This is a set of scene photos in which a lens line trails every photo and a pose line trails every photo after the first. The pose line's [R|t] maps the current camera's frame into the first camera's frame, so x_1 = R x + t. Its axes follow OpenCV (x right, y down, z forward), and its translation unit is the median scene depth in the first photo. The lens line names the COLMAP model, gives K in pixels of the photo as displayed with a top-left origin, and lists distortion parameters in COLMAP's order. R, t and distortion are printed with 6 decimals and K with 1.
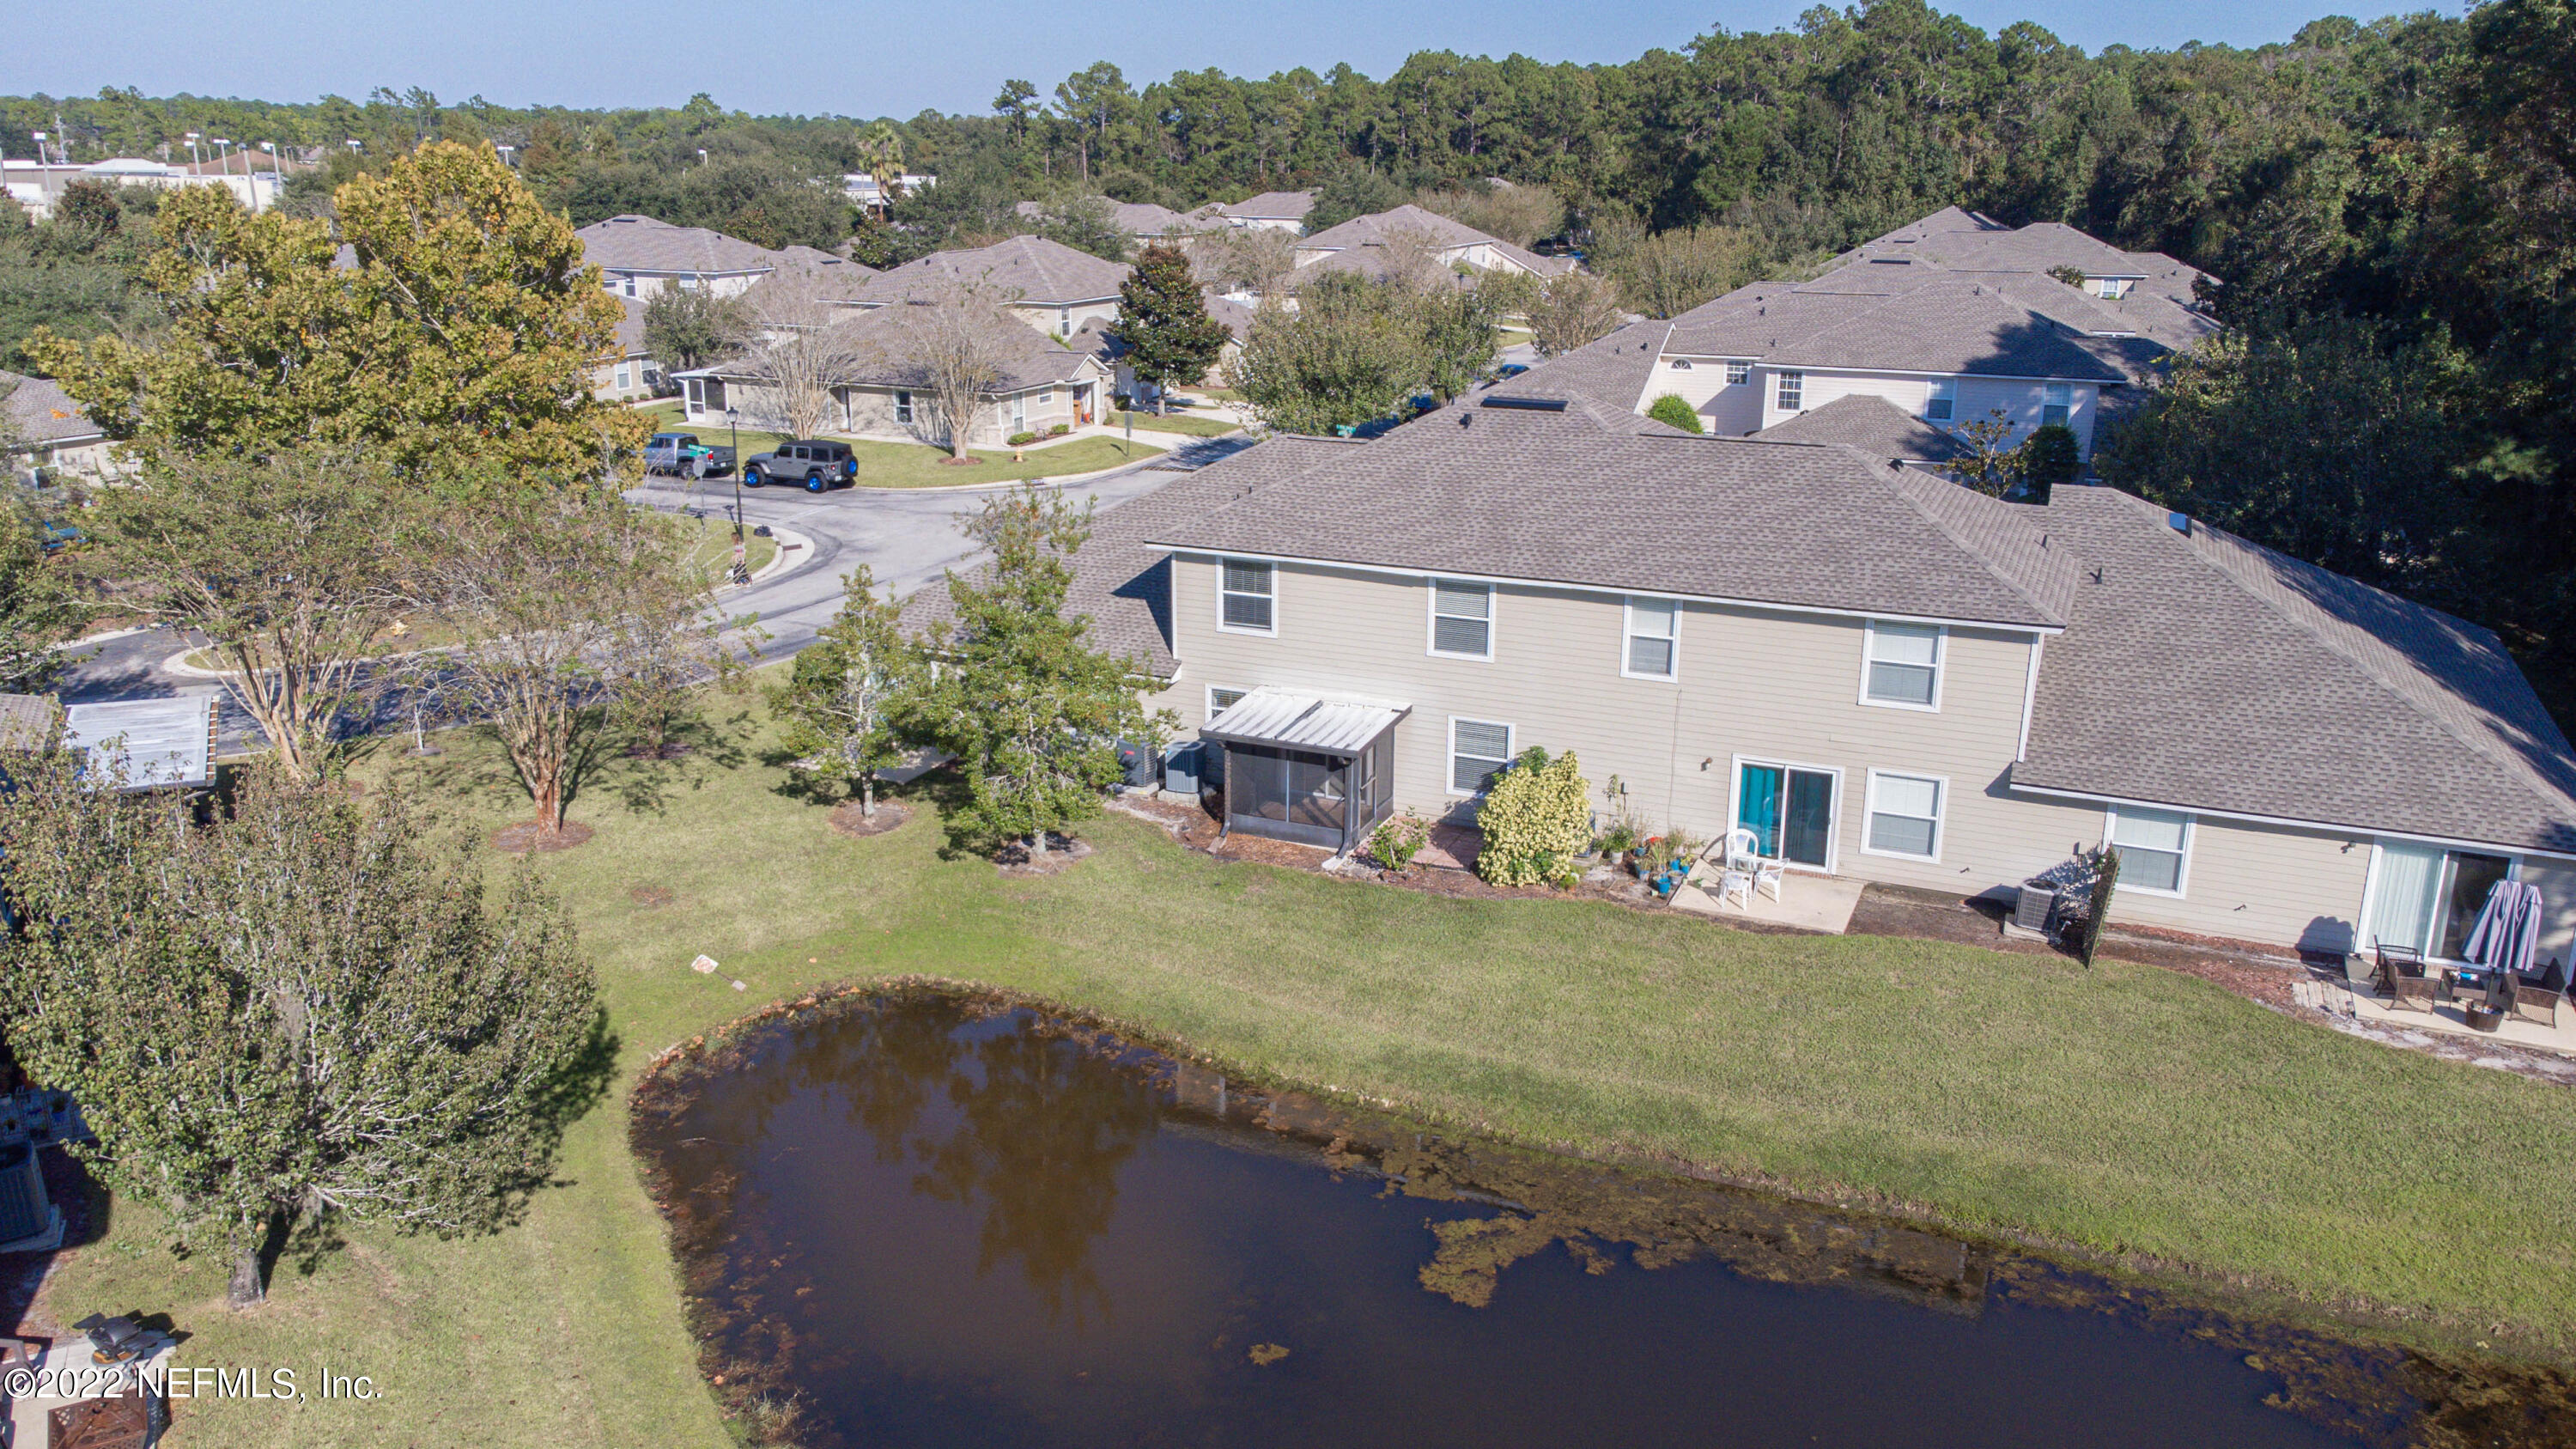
lens RADIAL K [[1937.5, 0, 1291.8], [0, 1937.5, 727.1], [0, 0, 1]] dist [0.039624, 0.028384]
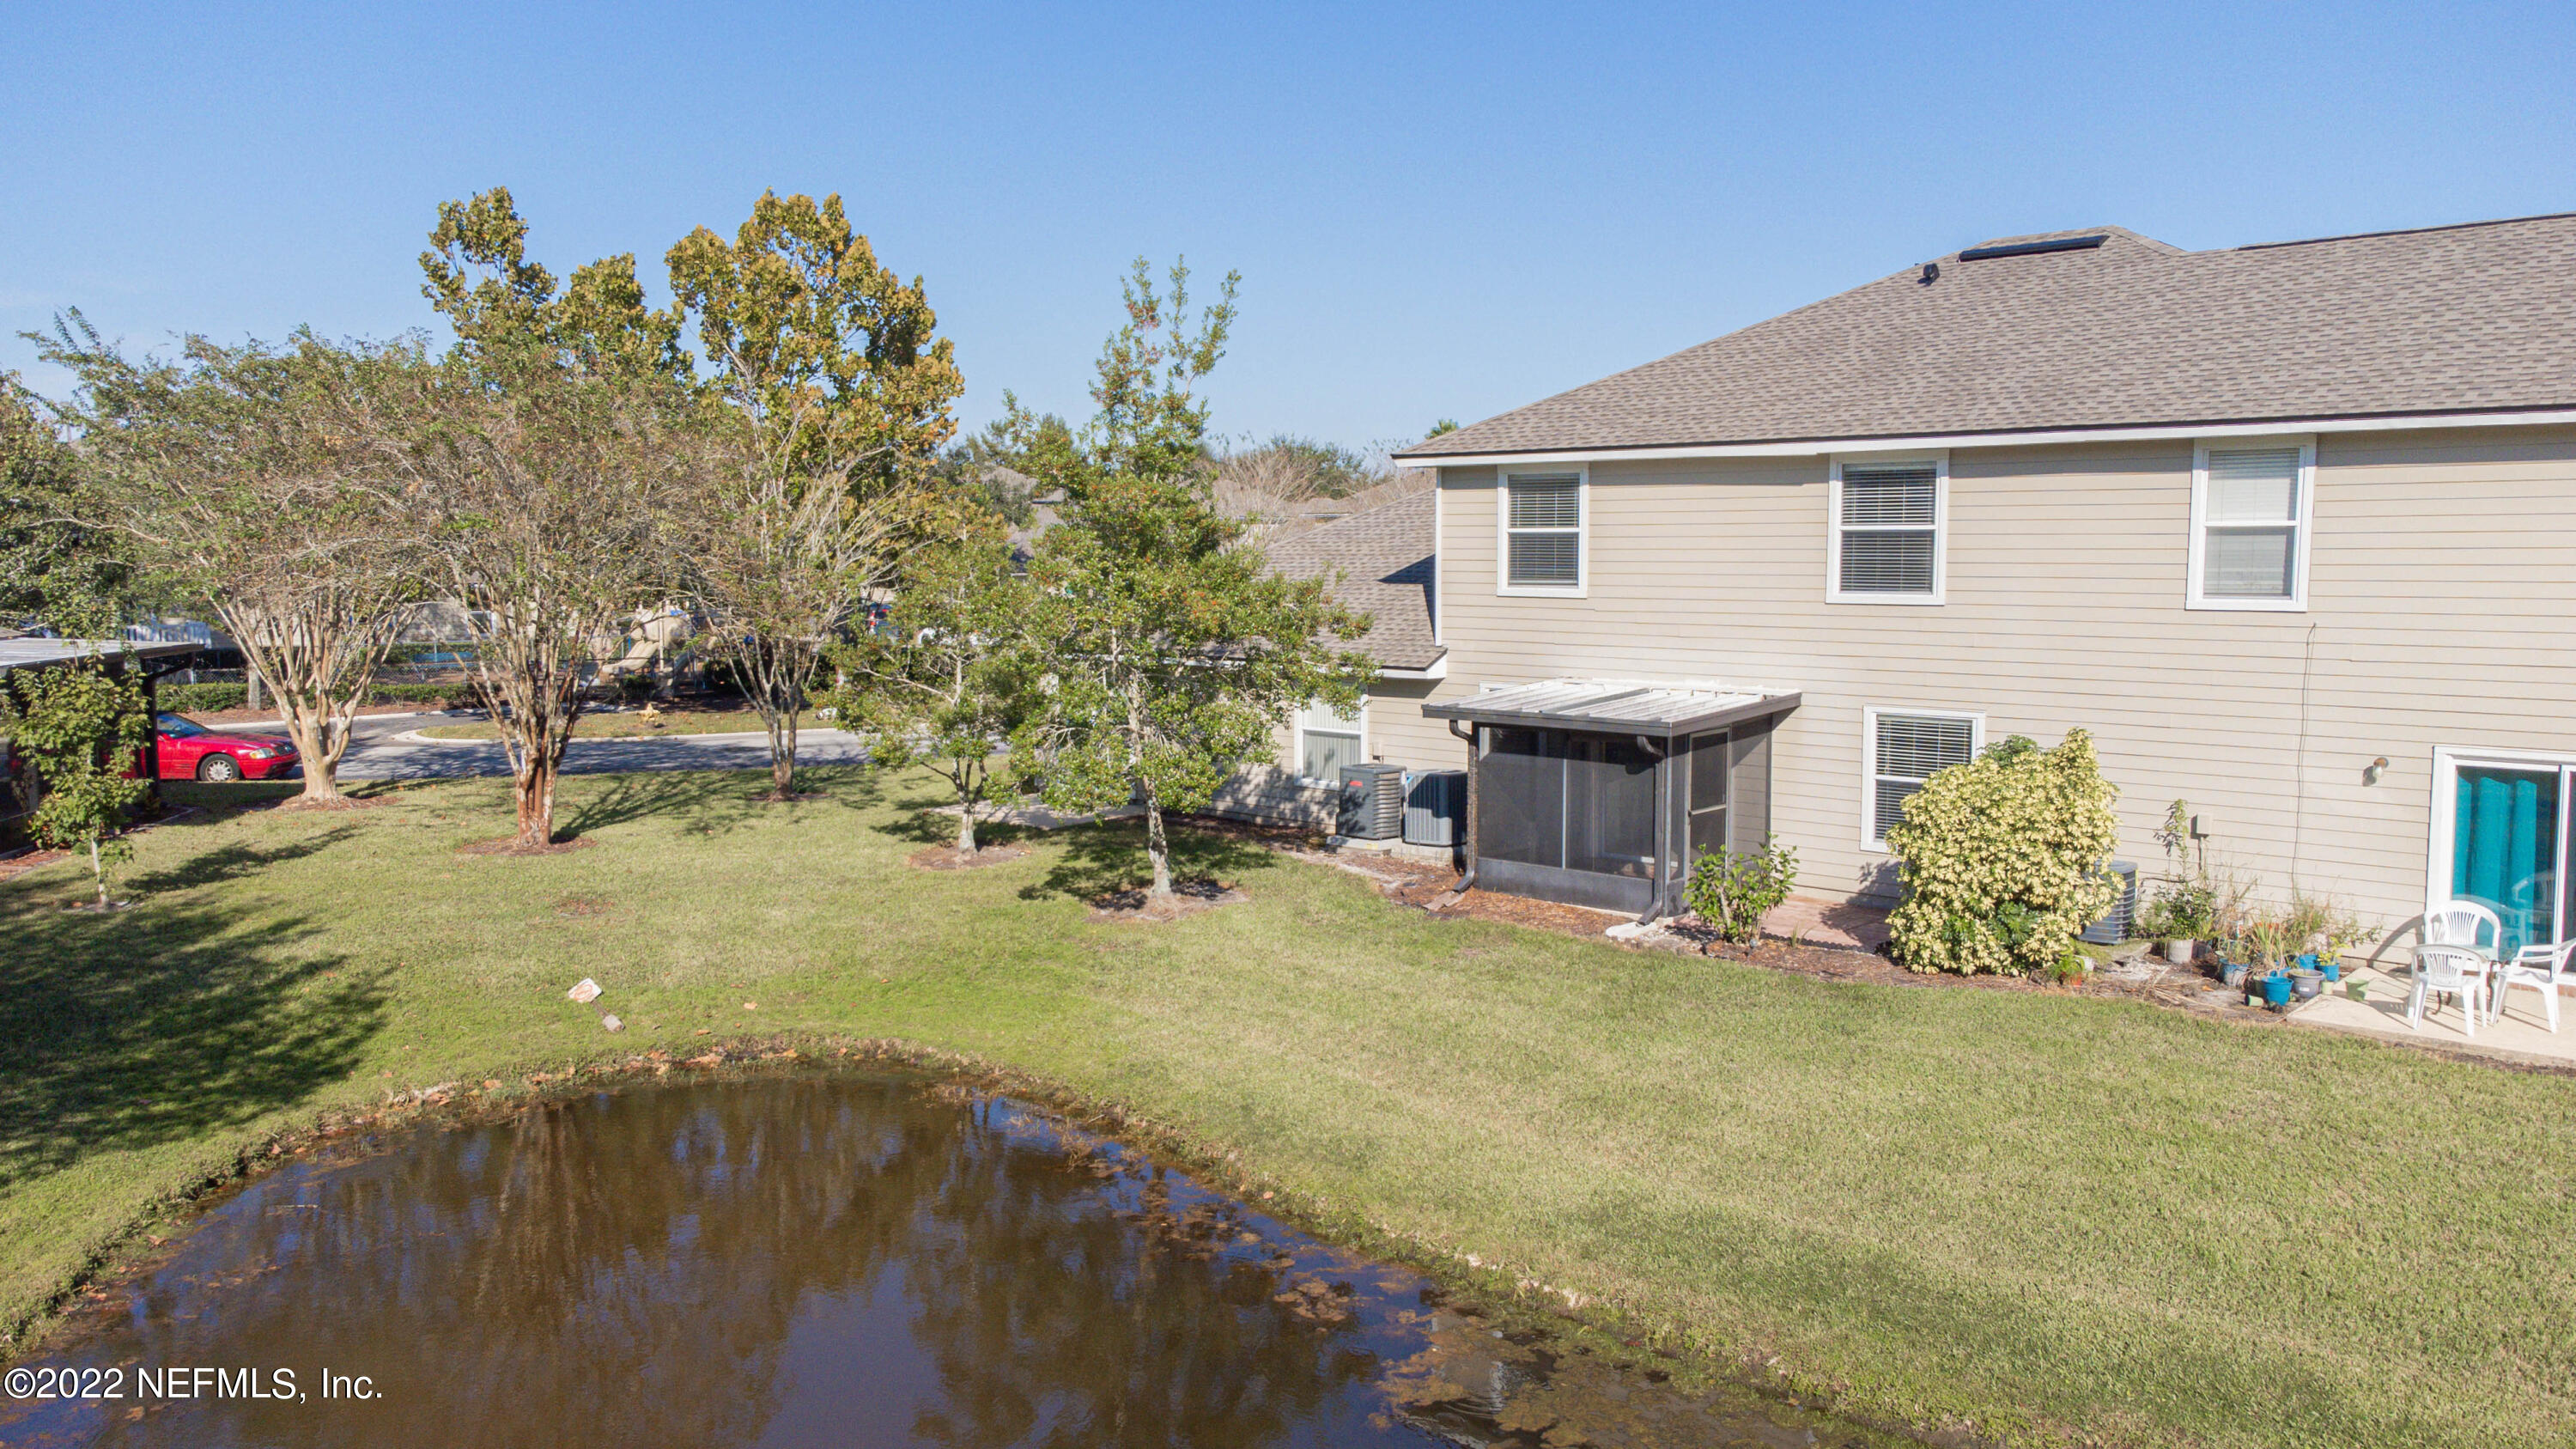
lens RADIAL K [[1937.5, 0, 1287.1], [0, 1937.5, 719.2], [0, 0, 1]] dist [0.039624, 0.028384]
pose [[0.948632, 0.022390, -0.315589, 0.108220], [-0.085785, 0.978328, -0.188453, 0.129392], [0.304530, 0.205845, 0.929994, 0.443053]]
